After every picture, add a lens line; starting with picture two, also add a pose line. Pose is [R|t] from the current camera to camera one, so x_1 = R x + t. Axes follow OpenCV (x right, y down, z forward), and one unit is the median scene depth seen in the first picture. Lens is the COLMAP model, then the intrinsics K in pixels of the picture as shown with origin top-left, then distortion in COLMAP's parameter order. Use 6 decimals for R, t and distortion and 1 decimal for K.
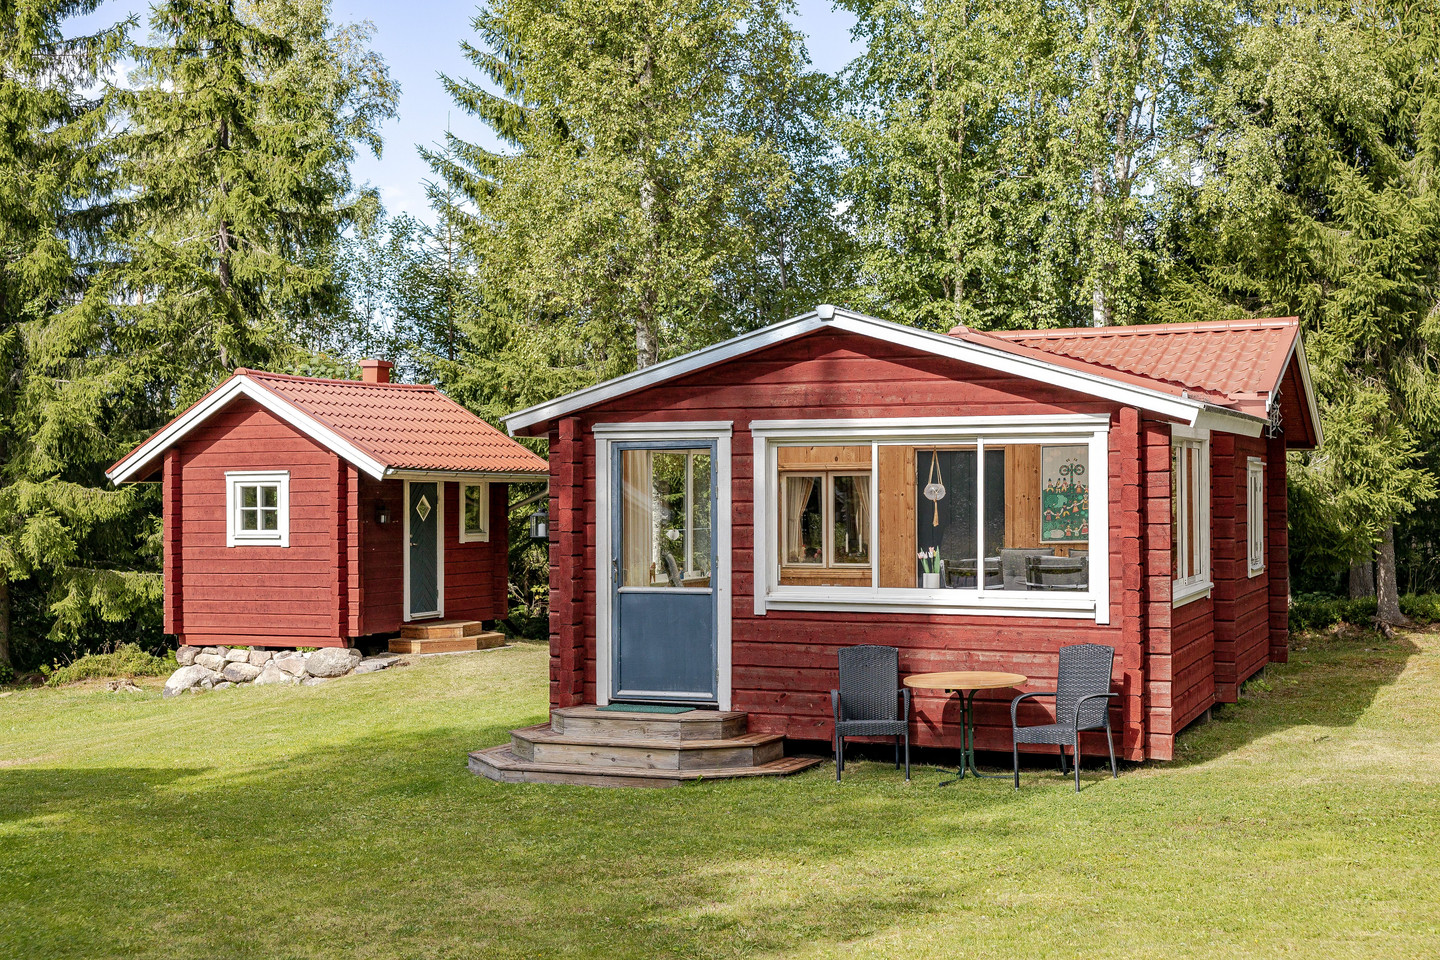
lens RADIAL K [[1879.8, 0, 725.1], [0, 1879.8, 473.8], [0, 0, 1]] dist [0.036475, 0.000000]
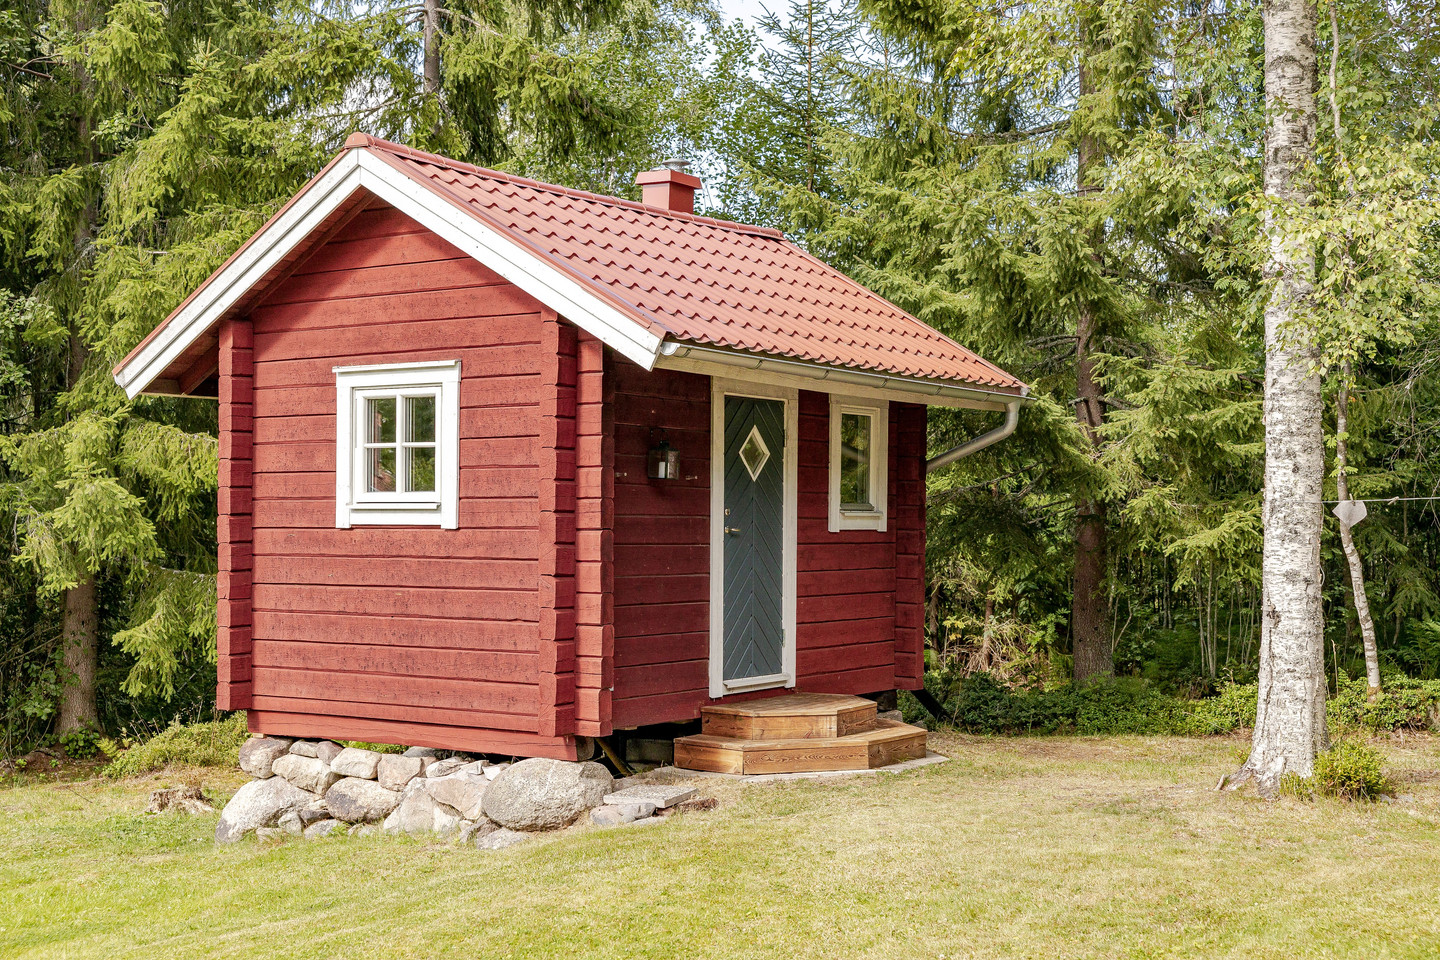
lens RADIAL K [[1879.8, 0, 718.6], [0, 1879.8, 478.7], [0, 0, 1]] dist [0.036475, 0.000000]
pose [[0.982158, 0.007976, -0.187889, -0.083643], [-0.009304, 0.999938, -0.006185, 0.028363], [0.187828, 0.007823, 0.982171, 0.555612]]
